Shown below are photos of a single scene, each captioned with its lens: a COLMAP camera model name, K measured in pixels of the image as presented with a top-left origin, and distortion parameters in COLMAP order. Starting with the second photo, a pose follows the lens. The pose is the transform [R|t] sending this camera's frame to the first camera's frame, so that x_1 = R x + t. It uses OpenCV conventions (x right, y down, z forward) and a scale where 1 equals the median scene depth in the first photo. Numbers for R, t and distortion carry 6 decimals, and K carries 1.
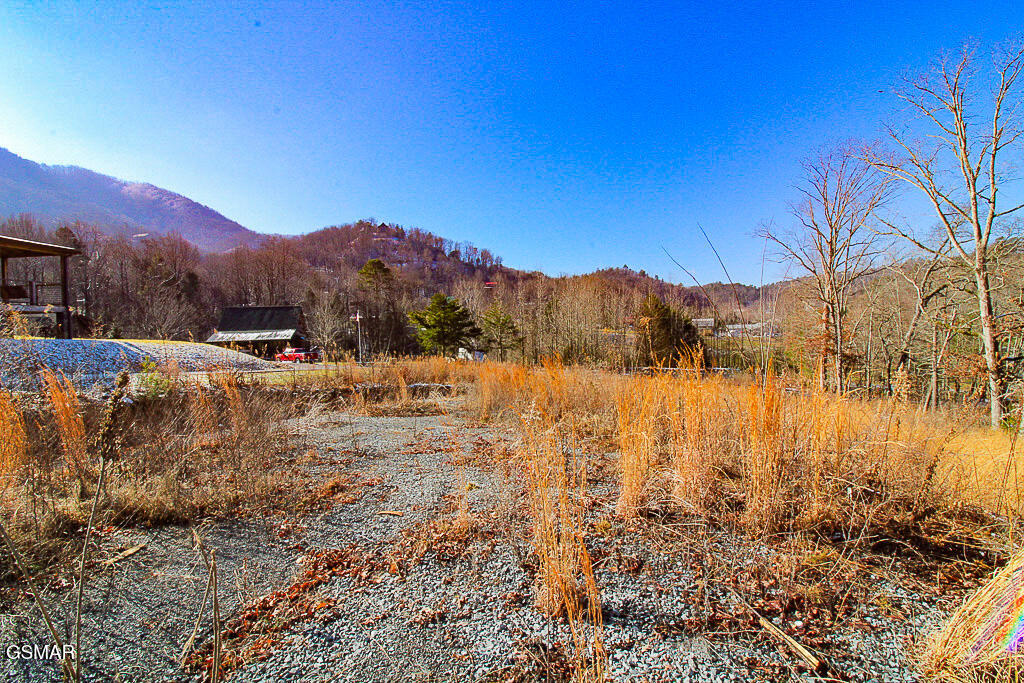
lens RADIAL K [[473.6, 0, 513.5], [0, 473.6, 329.8], [0, 0, 1]] dist [0.003535, -0.013489]
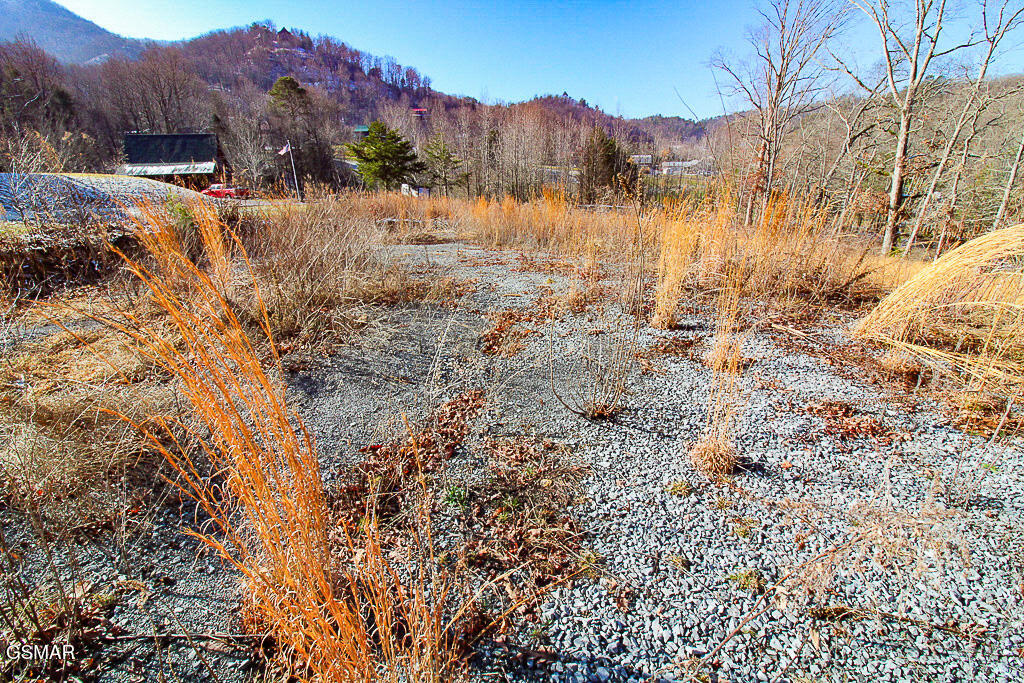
lens RADIAL K [[473.6, 0, 513.5], [0, 473.6, 329.8], [0, 0, 1]] dist [0.003535, -0.013489]
pose [[0.990657, -0.035266, 0.131737, -0.021728], [-0.009901, 0.944837, 0.327390, 0.000744], [-0.136016, -0.325635, 0.935661, -0.018388]]
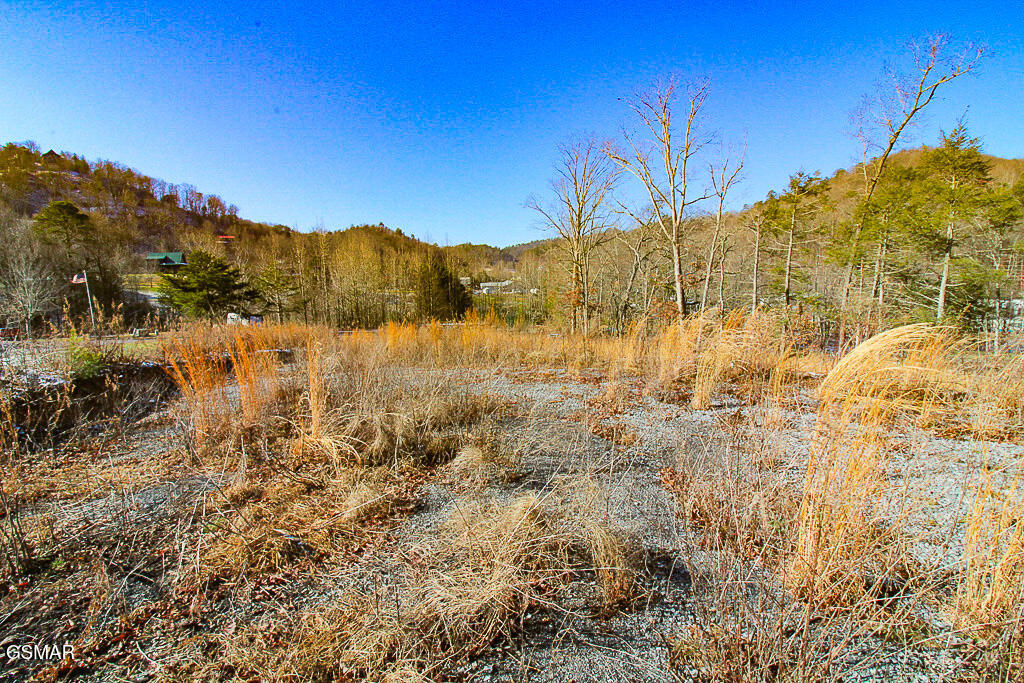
lens RADIAL K [[473.6, 0, 513.5], [0, 473.6, 329.8], [0, 0, 1]] dist [0.003535, -0.013489]
pose [[0.876316, -0.059377, 0.478064, -0.056403], [0.017968, 0.995713, 0.090734, -0.000910], [-0.481402, -0.070922, 0.873626, -0.017378]]
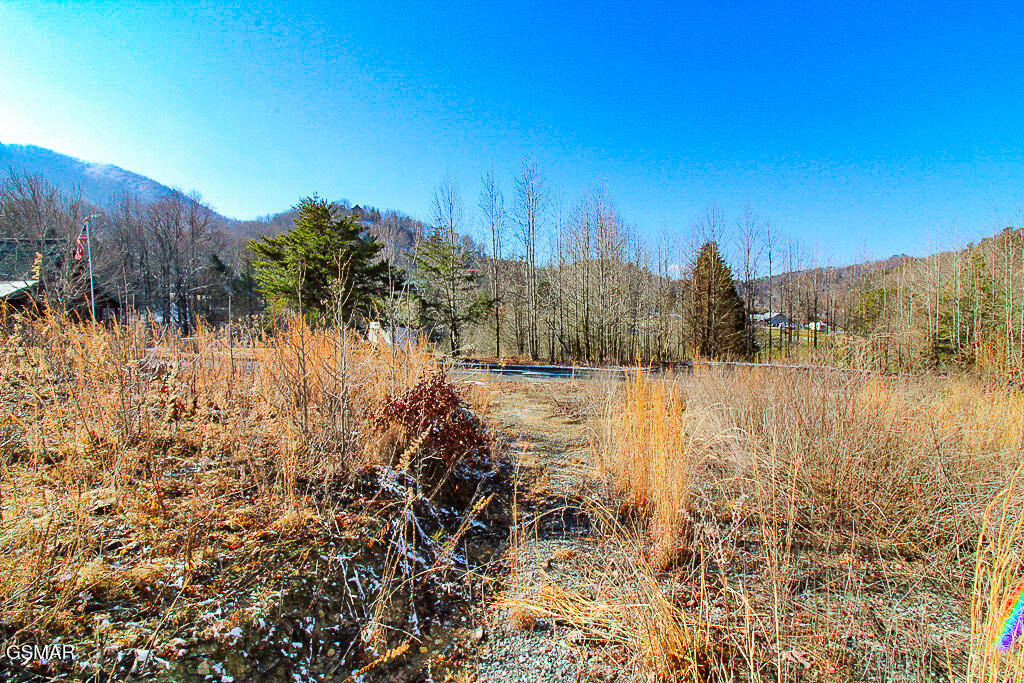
lens RADIAL K [[473.6, 0, 513.5], [0, 473.6, 329.8], [0, 0, 1]] dist [0.003535, -0.013489]
pose [[0.999448, 0.007056, 0.032457, 0.016681], [-0.007492, 0.999883, 0.013321, 0.030846], [-0.032360, -0.013557, 0.999384, 0.385394]]
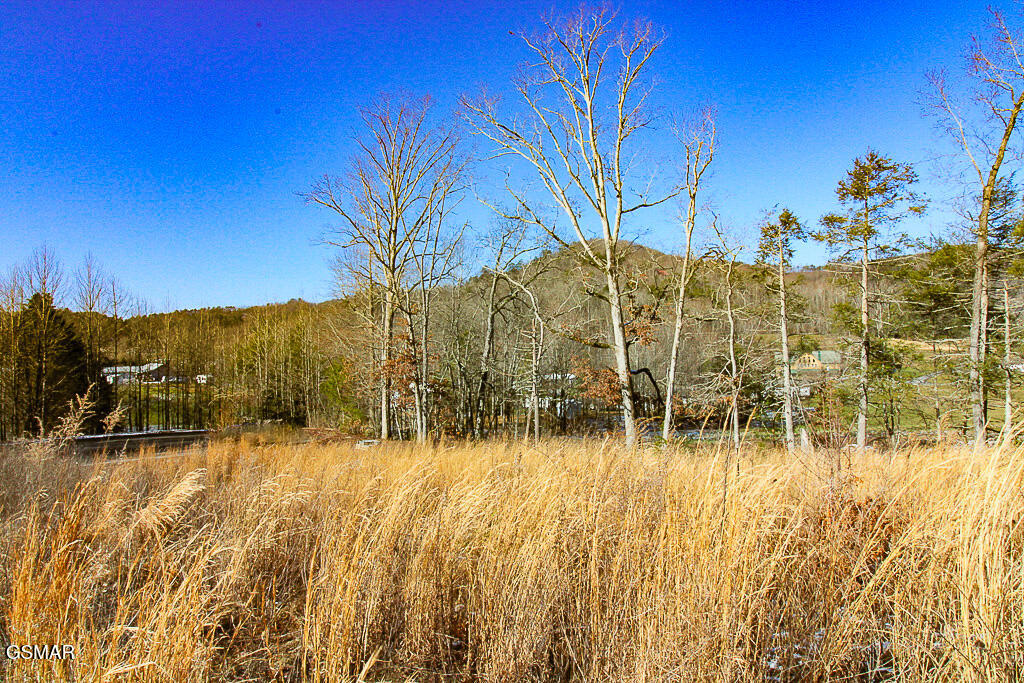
lens RADIAL K [[596.1, 0, 511.6], [0, 596.1, 326.7], [0, 0, 1]] dist [0.006198, -0.001201]
pose [[0.490306, 0.043879, 0.870445, -0.020169], [0.028420, 0.997396, -0.066287, 0.016437], [-0.871087, 0.057239, 0.487782, 0.241531]]
